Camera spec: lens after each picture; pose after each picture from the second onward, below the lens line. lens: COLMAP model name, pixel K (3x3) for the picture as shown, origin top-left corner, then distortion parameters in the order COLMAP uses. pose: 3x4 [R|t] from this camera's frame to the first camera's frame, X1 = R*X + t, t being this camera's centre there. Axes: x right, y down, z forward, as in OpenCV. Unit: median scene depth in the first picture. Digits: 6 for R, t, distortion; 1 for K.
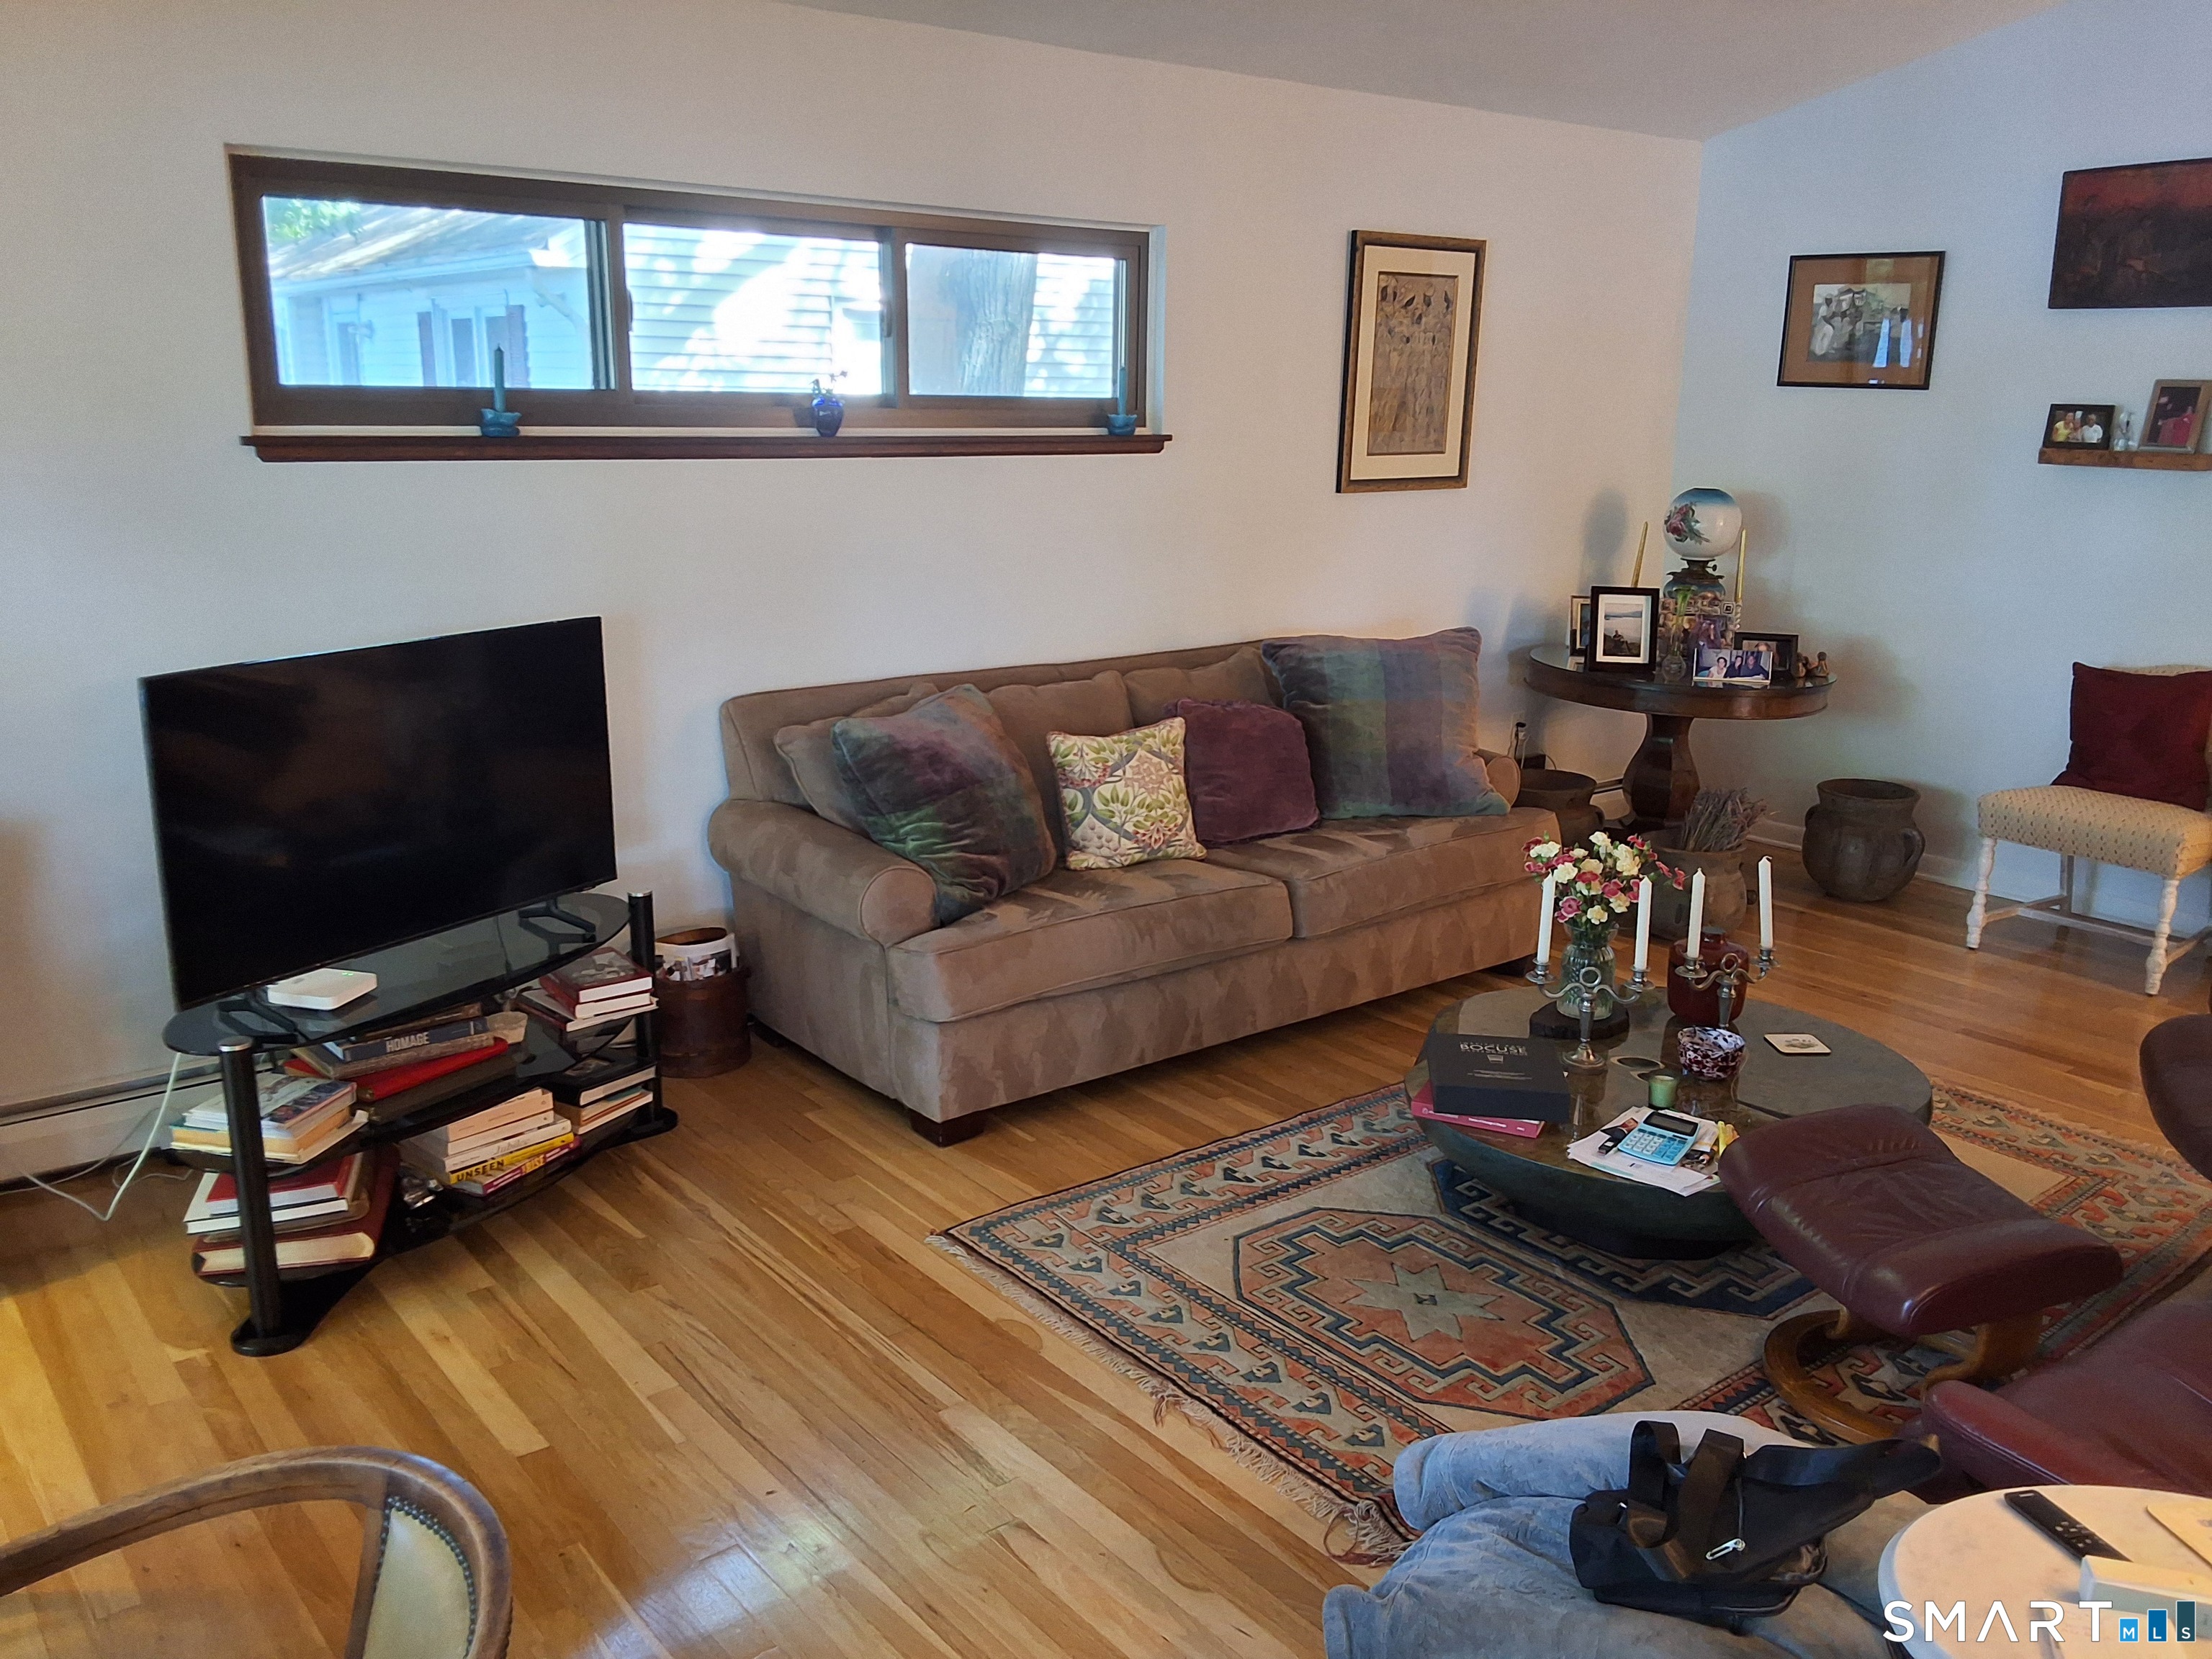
lens RADIAL K [[1760.1, 0, 1087.9], [0, 1760.1, 825.4], [0, 0, 1]] dist [0.126505, -0.213544]
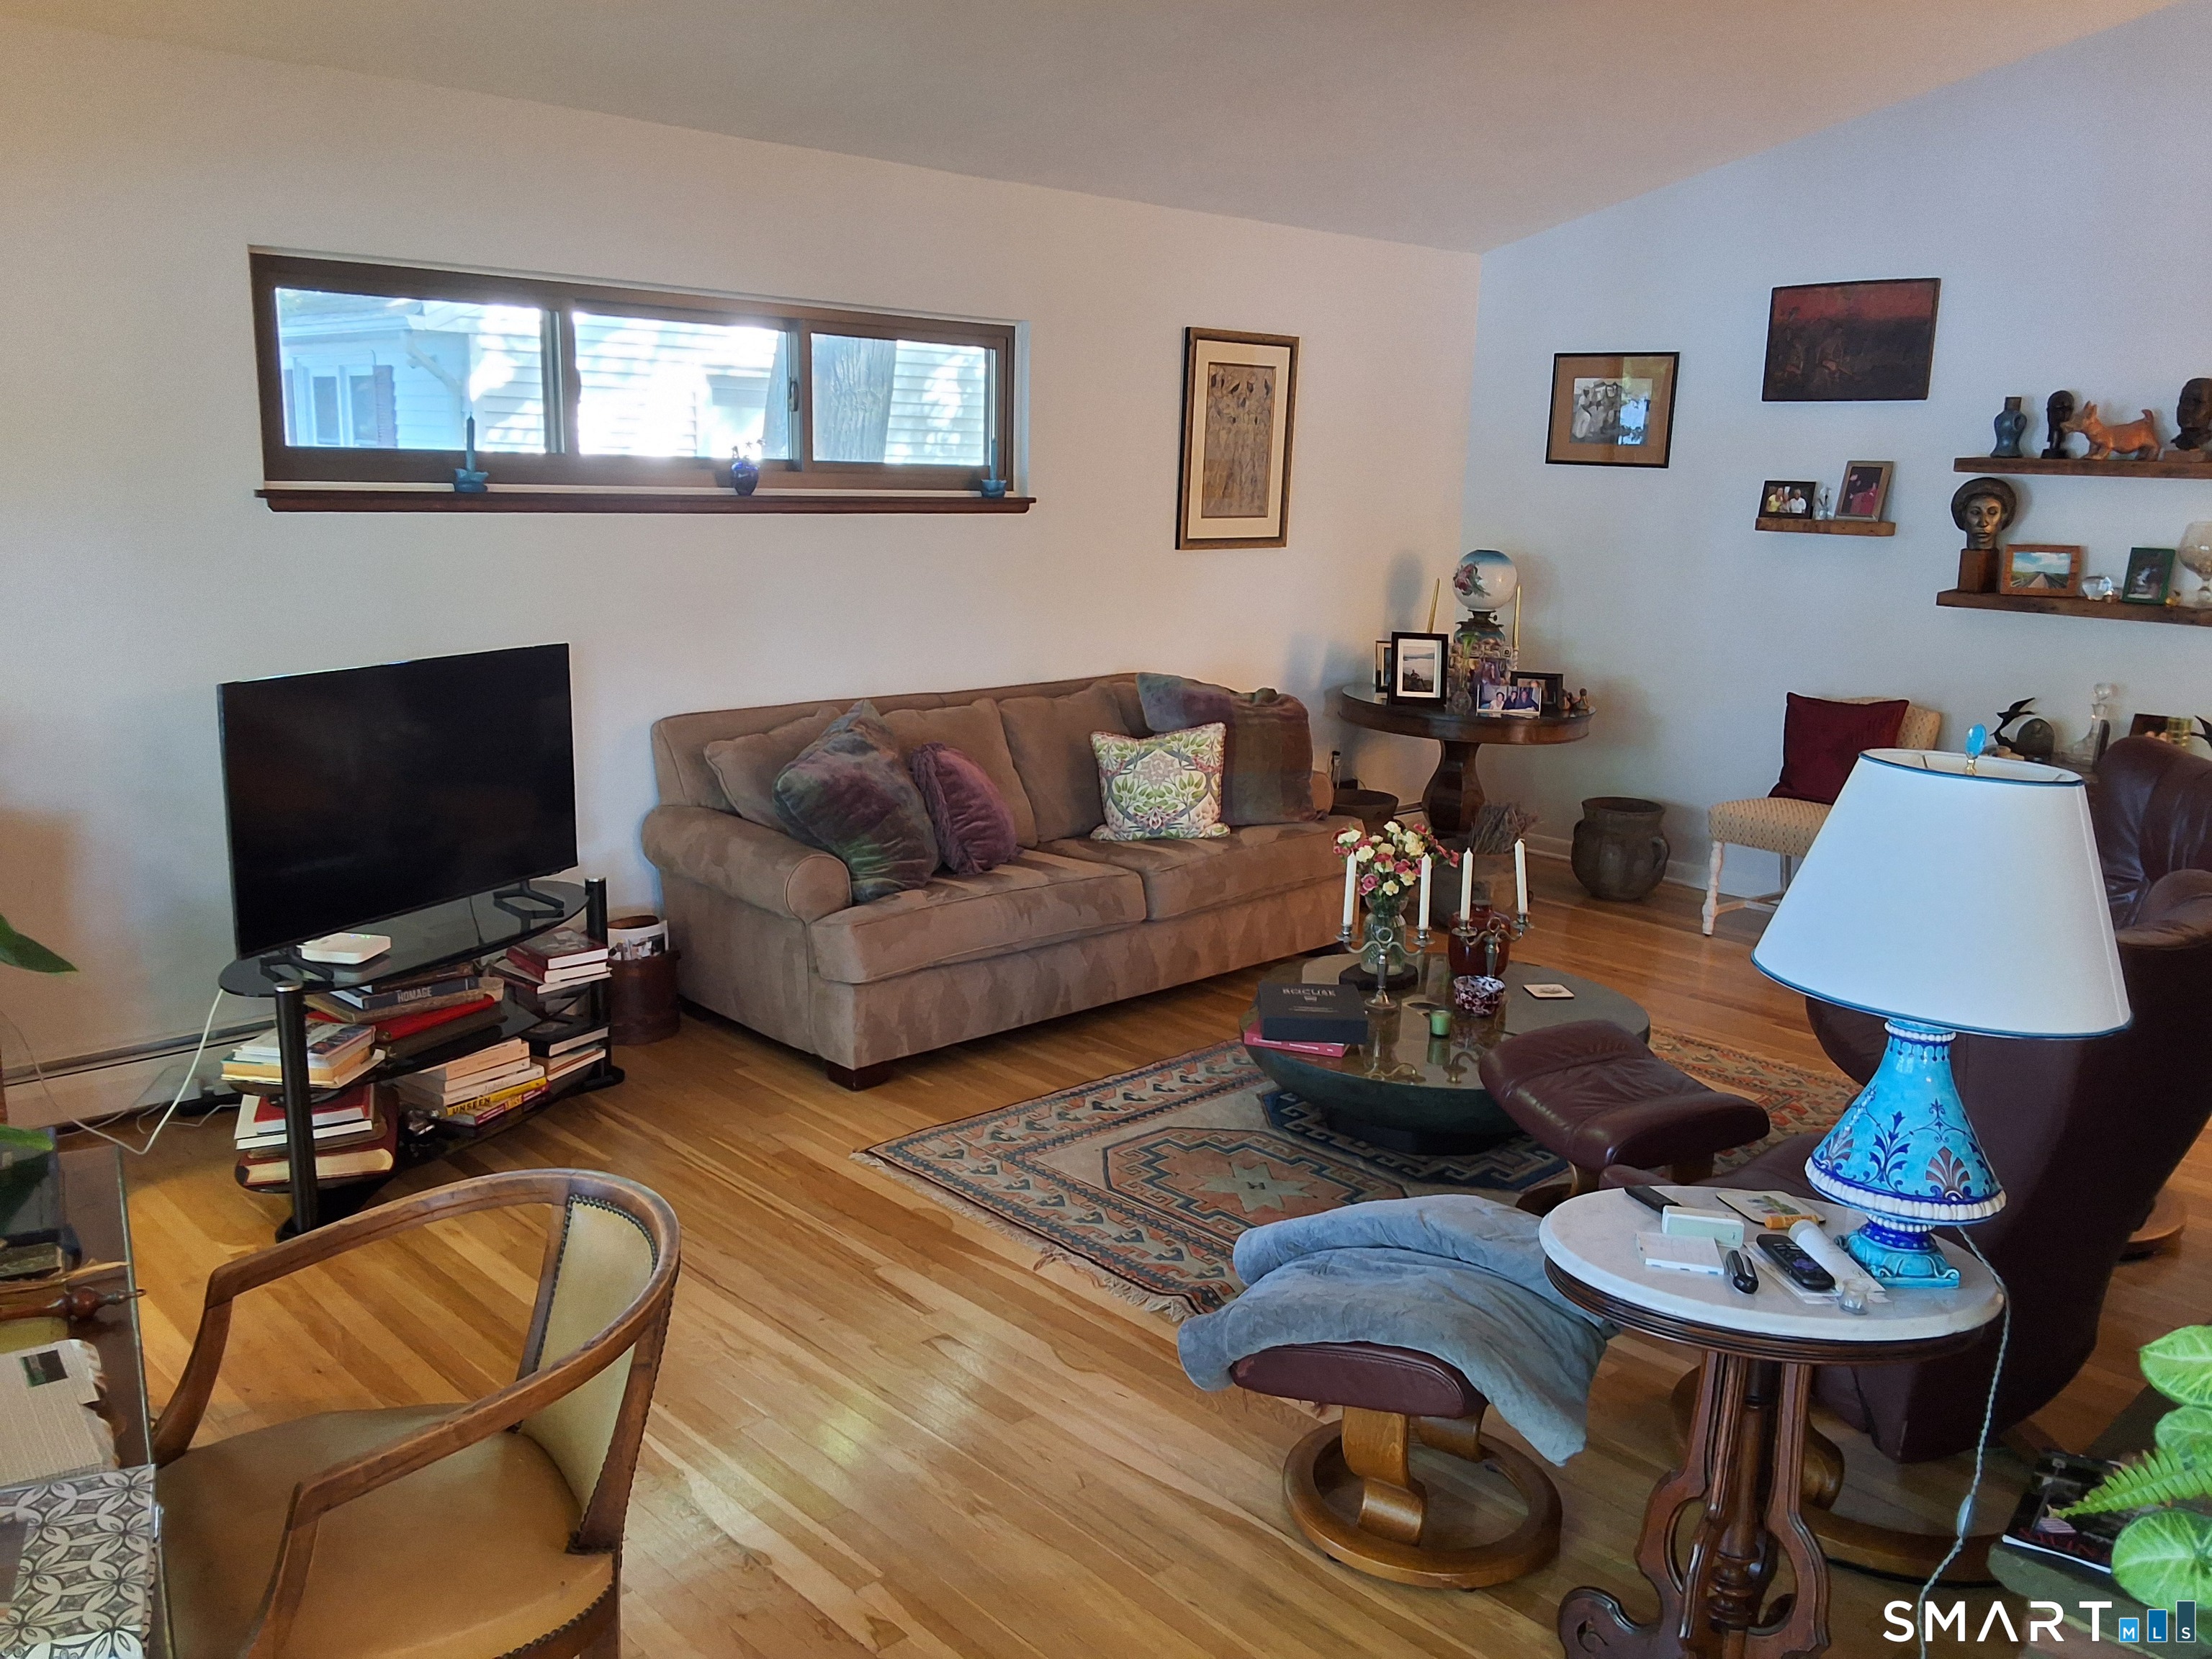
lens RADIAL K [[1760.1, 0, 1087.9], [0, 1760.1, 825.4], [0, 0, 1]] dist [0.126505, -0.213544]
pose [[0.995734, -0.005698, 0.092098, -0.033234], [0.008818, 0.999400, -0.033504, 0.041964], [-0.091852, 0.034173, 0.995186, -0.189095]]
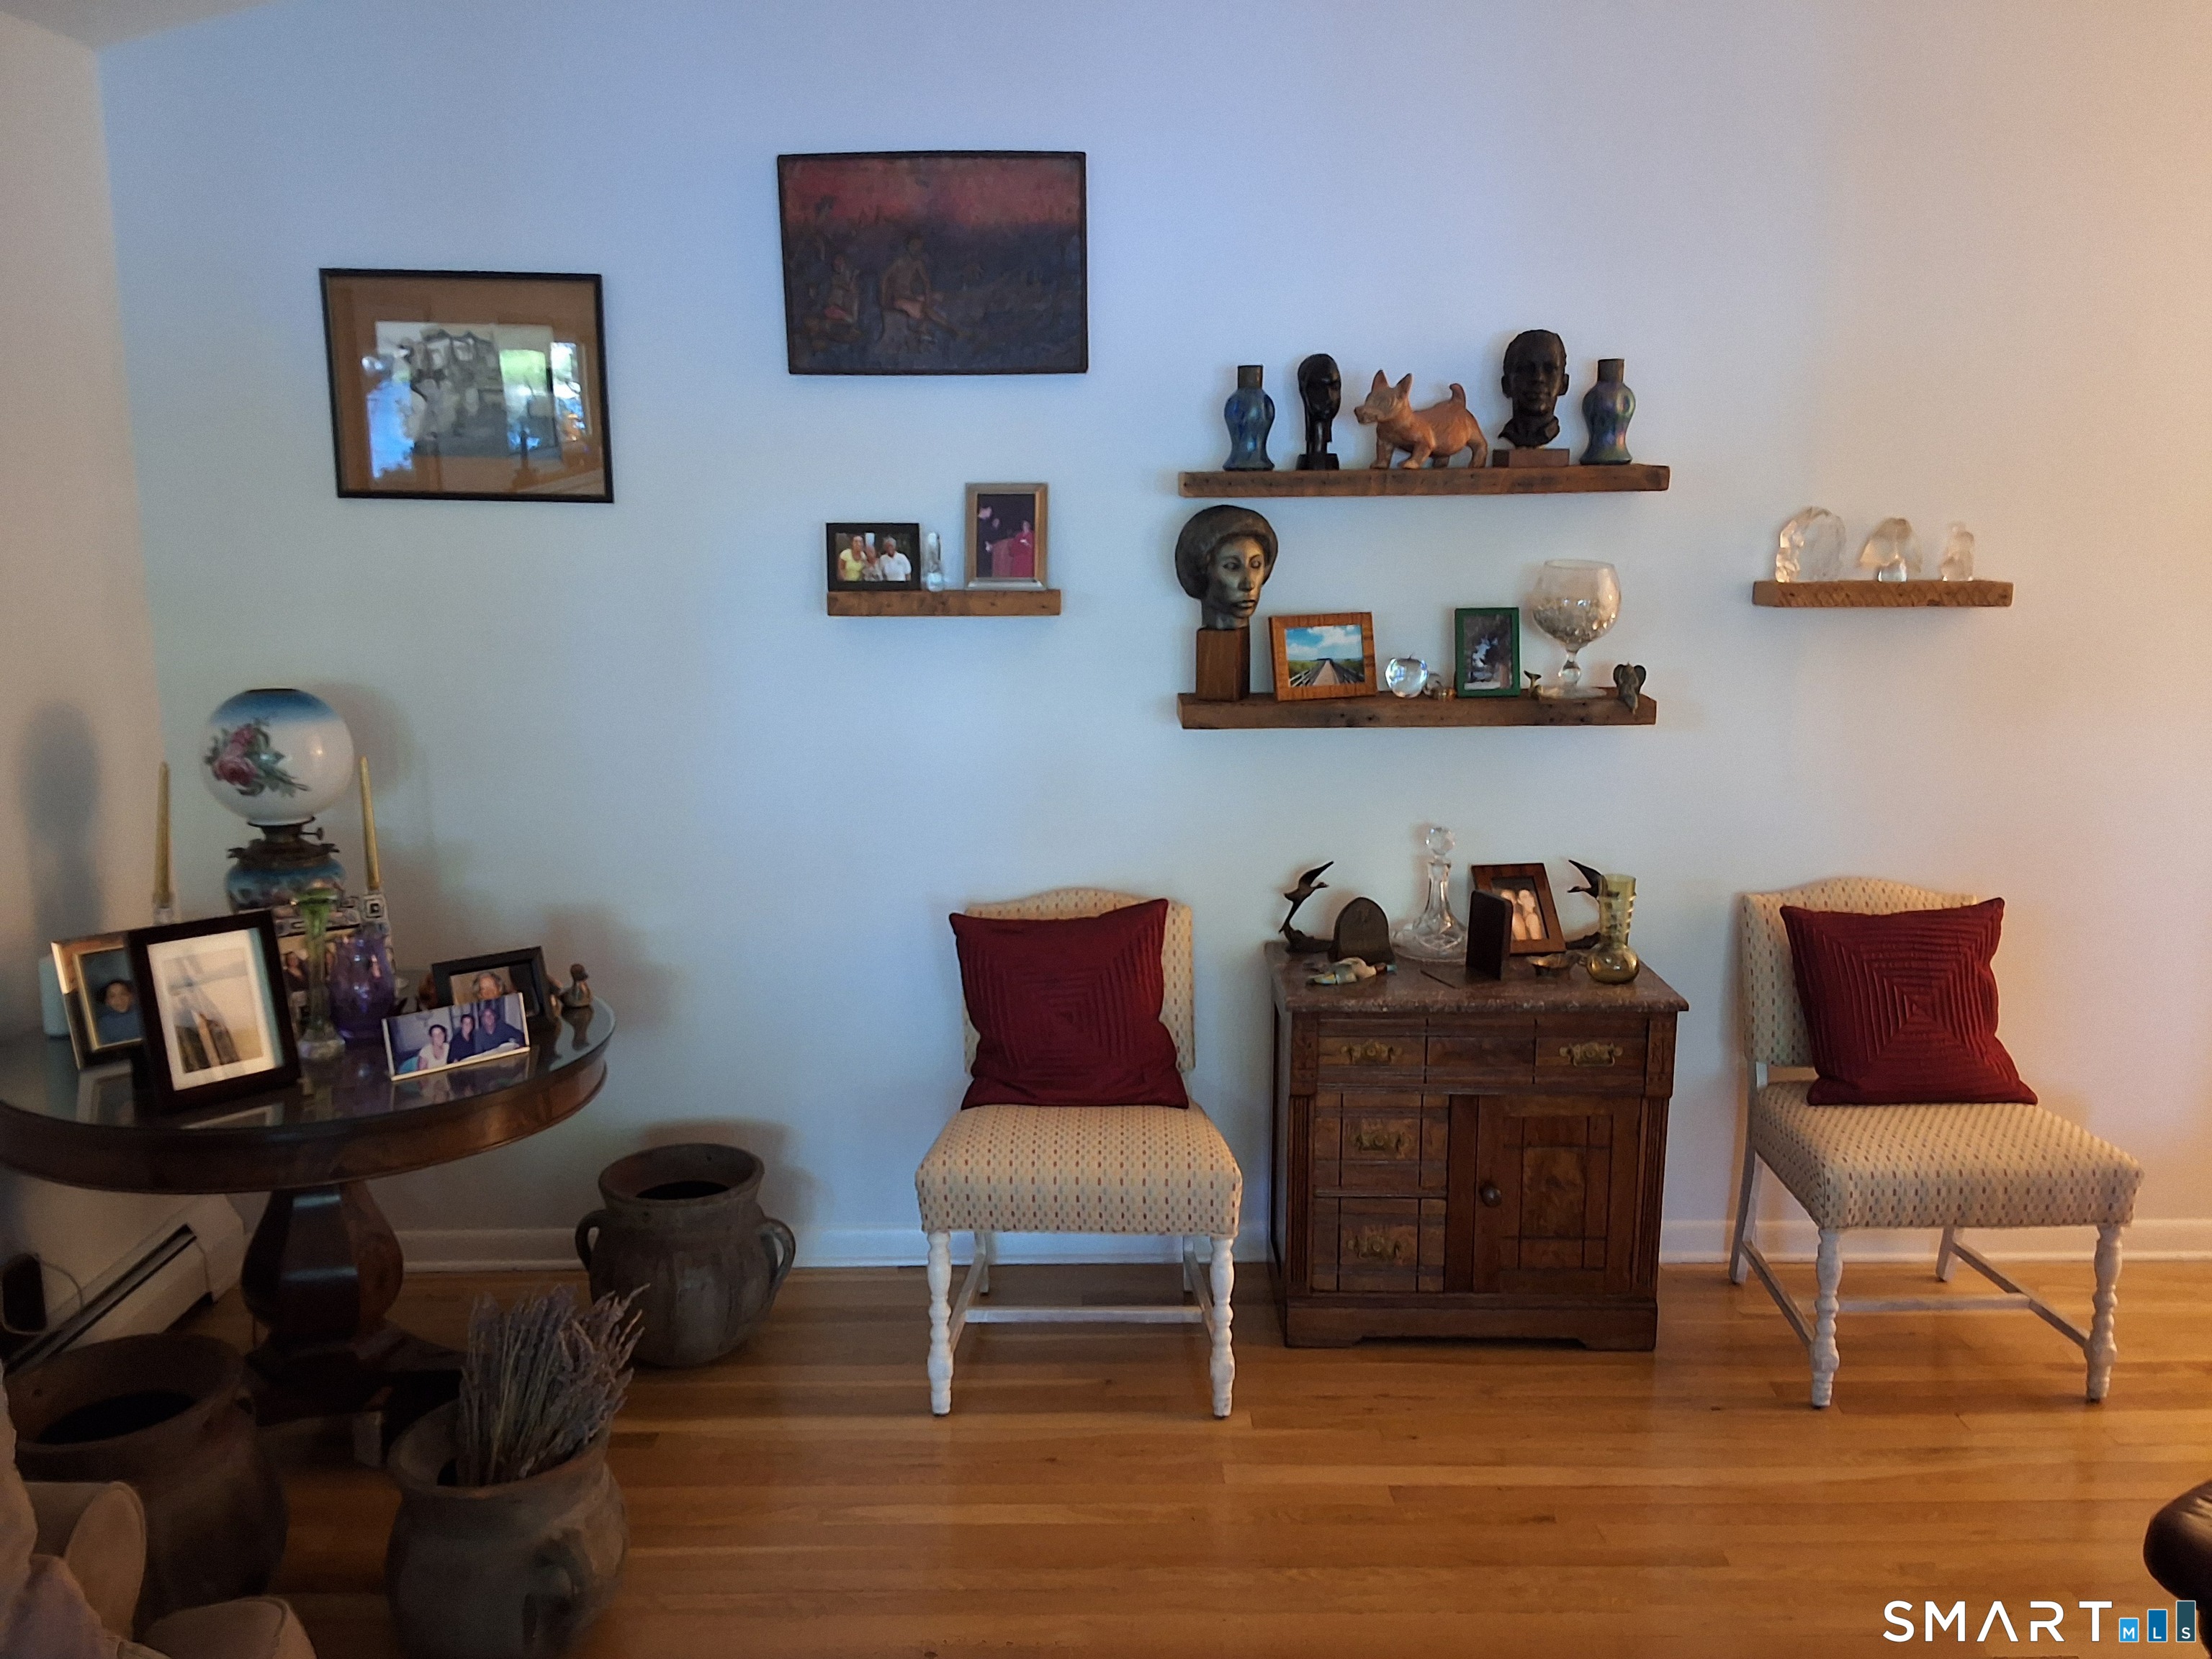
lens RADIAL K [[1760.1, 0, 1087.9], [0, 1760.1, 825.4], [0, 0, 1]] dist [0.126505, -0.213544]
pose [[0.611405, -0.155324, 0.775924, 0.116545], [0.202321, 0.978640, 0.036480, -0.180192], [-0.765016, 0.134682, 0.629771, 0.733960]]
